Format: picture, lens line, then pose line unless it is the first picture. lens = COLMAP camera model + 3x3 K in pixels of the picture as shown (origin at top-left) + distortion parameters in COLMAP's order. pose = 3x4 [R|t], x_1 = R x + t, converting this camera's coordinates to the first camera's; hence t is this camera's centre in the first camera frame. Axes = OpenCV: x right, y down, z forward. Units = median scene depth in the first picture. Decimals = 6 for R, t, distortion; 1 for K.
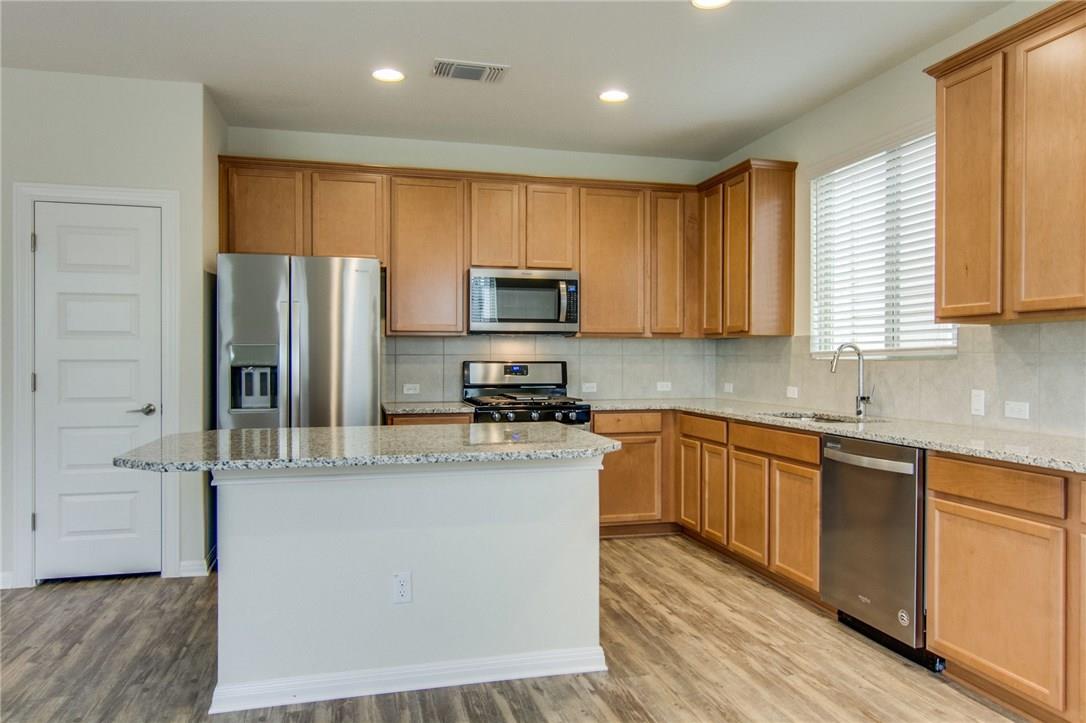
lens RADIAL K [[742.1, 0, 550.2], [0, 742.1, 366.9], [0, 0, 1]] dist [-0.000772, 0.000420]
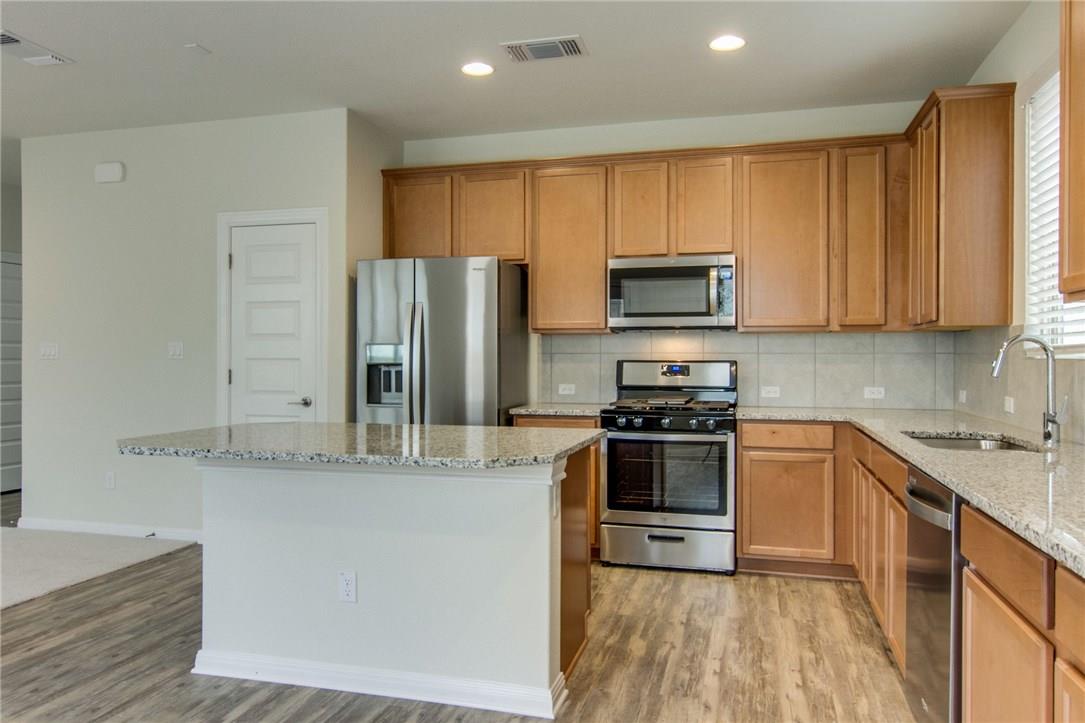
lens RADIAL K [[779.1, 0, 542.5], [0, 779.1, 361.5], [0, 0, 1]] dist [0.000692, -0.001221]
pose [[0.867116, 0.002992, -0.498097, 0.360059], [-0.006348, 0.999967, -0.005043, -0.000919], [0.498065, 0.007535, 0.867107, 0.144782]]
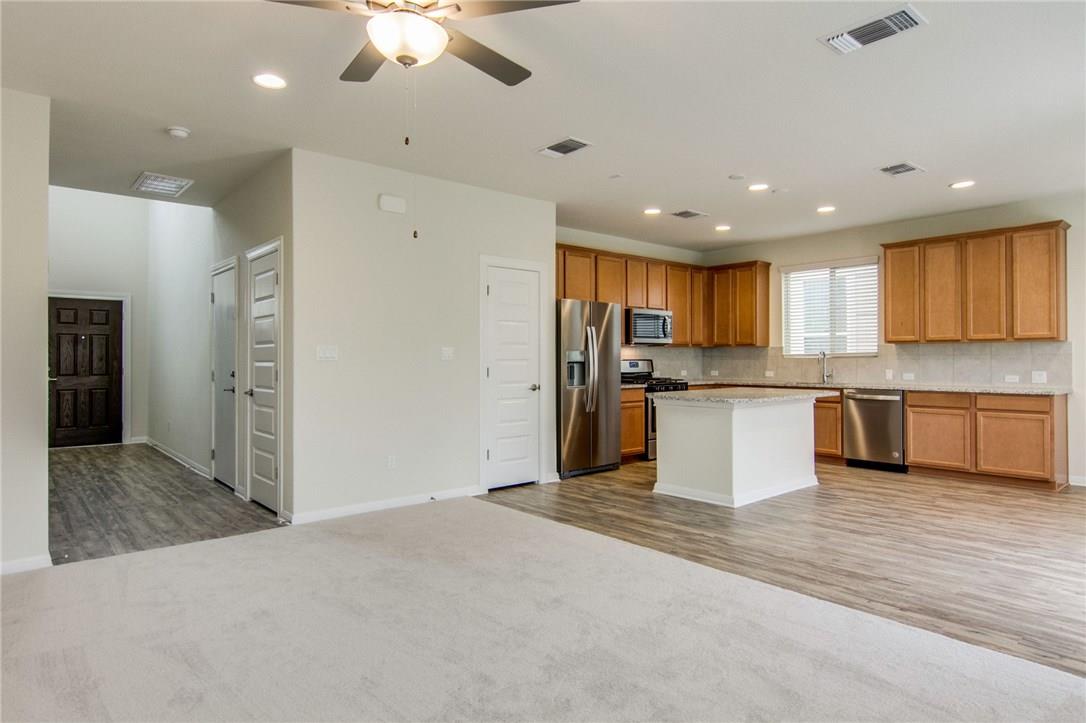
lens RADIAL K [[617.8, 0, 547.7], [0, 617.8, 357.7], [0, 0, 1]] dist [-0.001661, -0.000598]
pose [[0.898466, -0.002447, 0.439037, -1.137962], [0.008070, 0.999908, -0.010941, 0.003550], [-0.438969, 0.013374, 0.898403, -0.315478]]
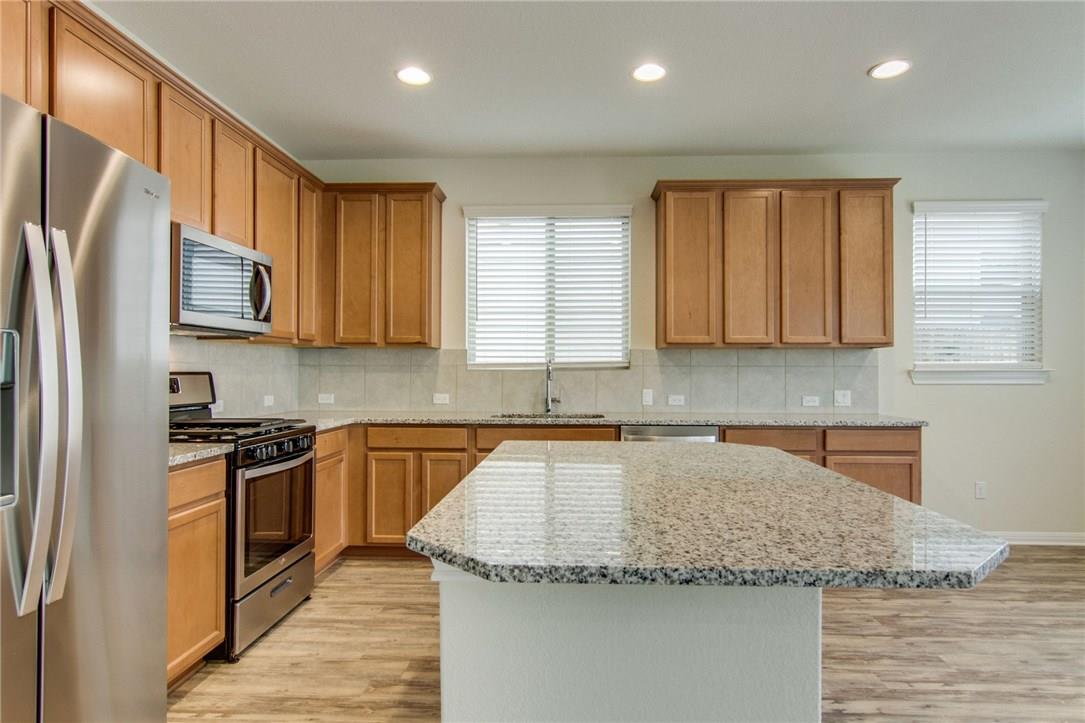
lens RADIAL K [[618.0, 0, 548.7], [0, 618.0, 365.5], [0, 0, 1]] dist [0.000404, -0.000799]
pose [[0.295017, 0.007906, 0.955459, -0.608058], [0.007982, 0.999910, -0.010738, -0.005854], [-0.955459, 0.010795, 0.294928, 0.656971]]
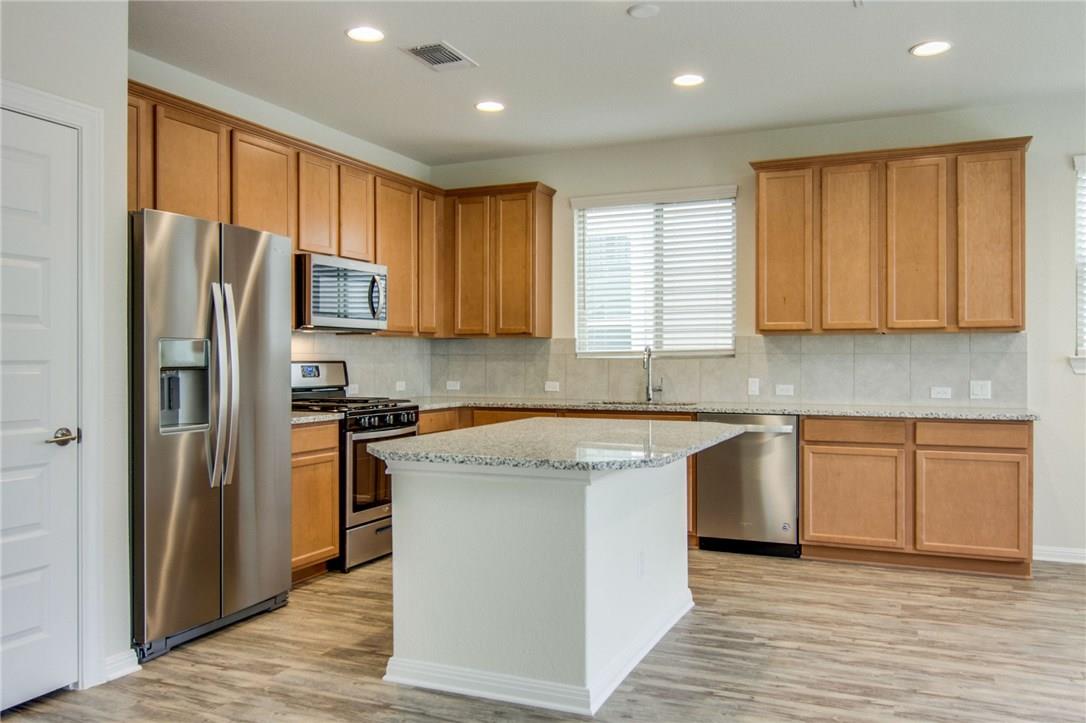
lens RADIAL K [[855.2, 0, 533.9], [0, 855.2, 359.7], [0, 0, 1]] dist [-0.001697, -0.004821]
pose [[0.627826, -0.002473, 0.778350, -0.855411], [0.009372, 0.999946, -0.004382, -0.002533], [-0.778297, 0.010046, 0.627816, 0.207295]]
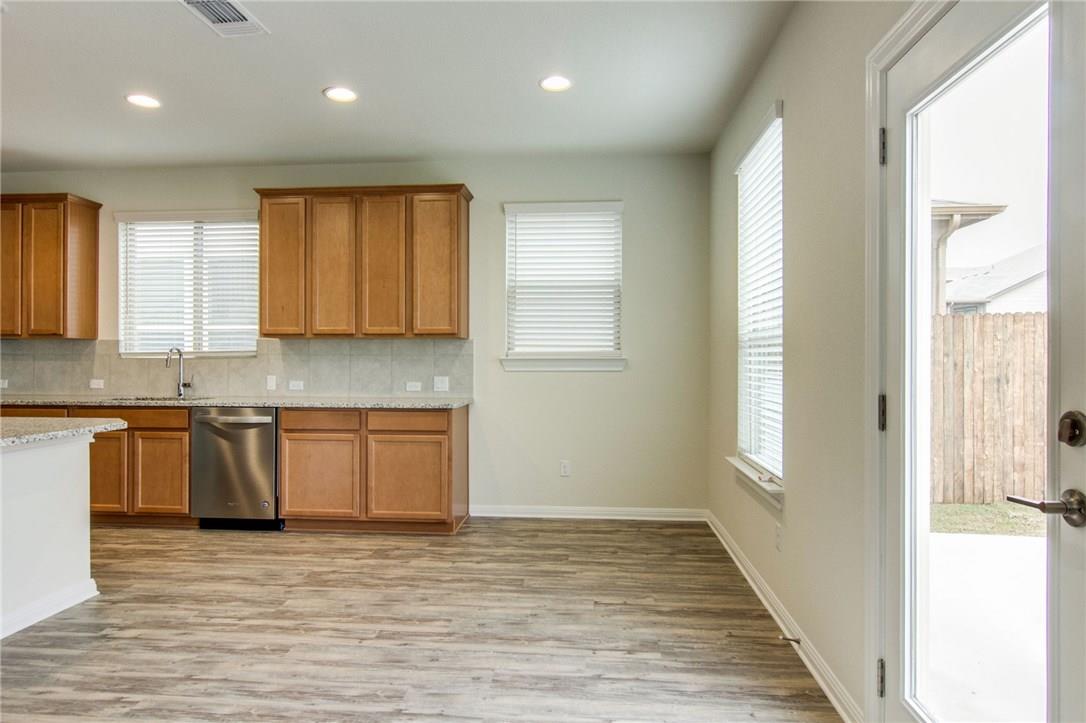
lens RADIAL K [[624.5, 0, 534.4], [0, 624.5, 358.3], [0, 0, 1]] dist [-0.000091, 0.000193]
pose [[0.338059, 0.001292, 0.941124, -0.492763], [0.008466, 0.999954, -0.004414, 0.001708], [-0.941087, 0.009460, 0.338033, -0.072892]]
